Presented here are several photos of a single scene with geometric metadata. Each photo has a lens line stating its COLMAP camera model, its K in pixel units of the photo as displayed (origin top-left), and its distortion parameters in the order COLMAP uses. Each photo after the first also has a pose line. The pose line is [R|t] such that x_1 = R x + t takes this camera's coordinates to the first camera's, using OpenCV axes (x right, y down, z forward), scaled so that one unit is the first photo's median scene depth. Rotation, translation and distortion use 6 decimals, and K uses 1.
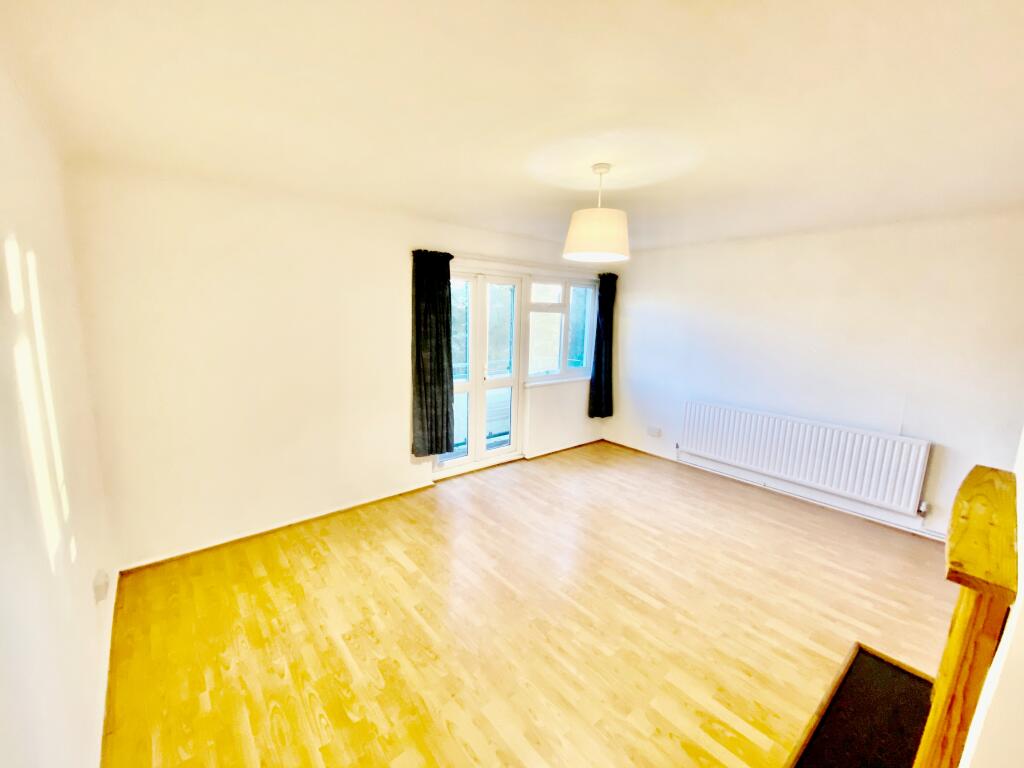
lens RADIAL K [[421.6, 0, 506.3], [0, 421.6, 388.7], [0, 0, 1]] dist [0.004509, -0.000939]
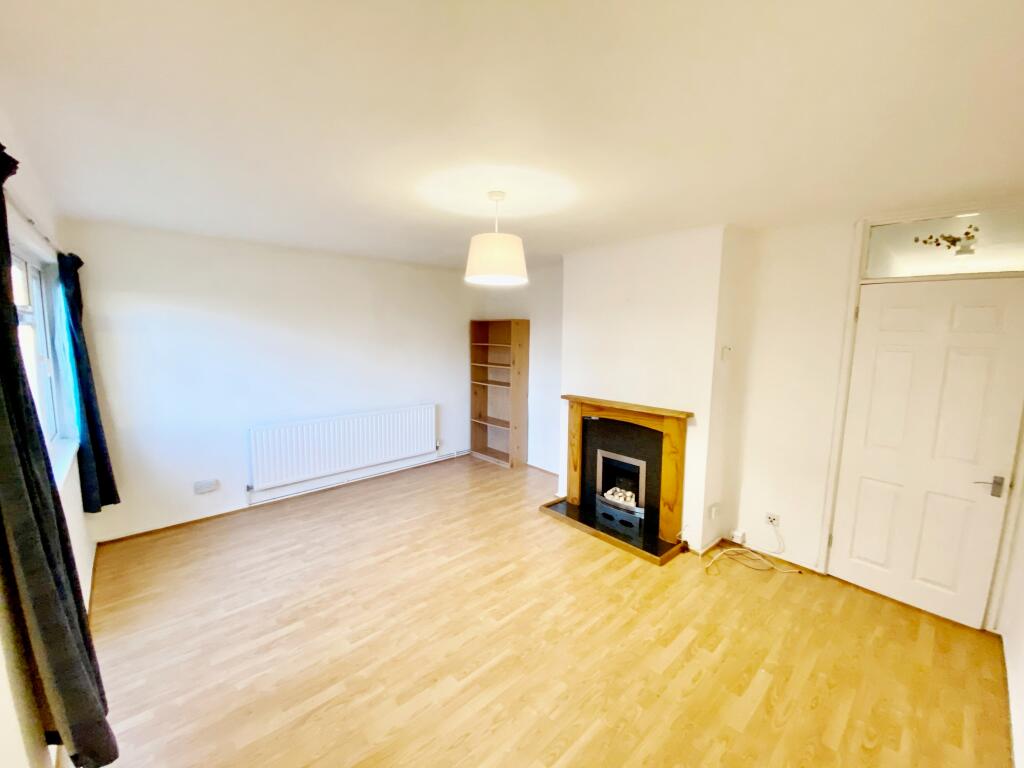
lens RADIAL K [[421.6, 0, 507.1], [0, 421.6, 385.4], [0, 0, 1]] dist [0.004509, -0.000939]
pose [[-0.052088, -0.166294, 0.984700, -0.599890], [0.169979, 0.970173, 0.172832, -0.174756], [-0.984070, 0.176380, -0.022268, 0.727390]]
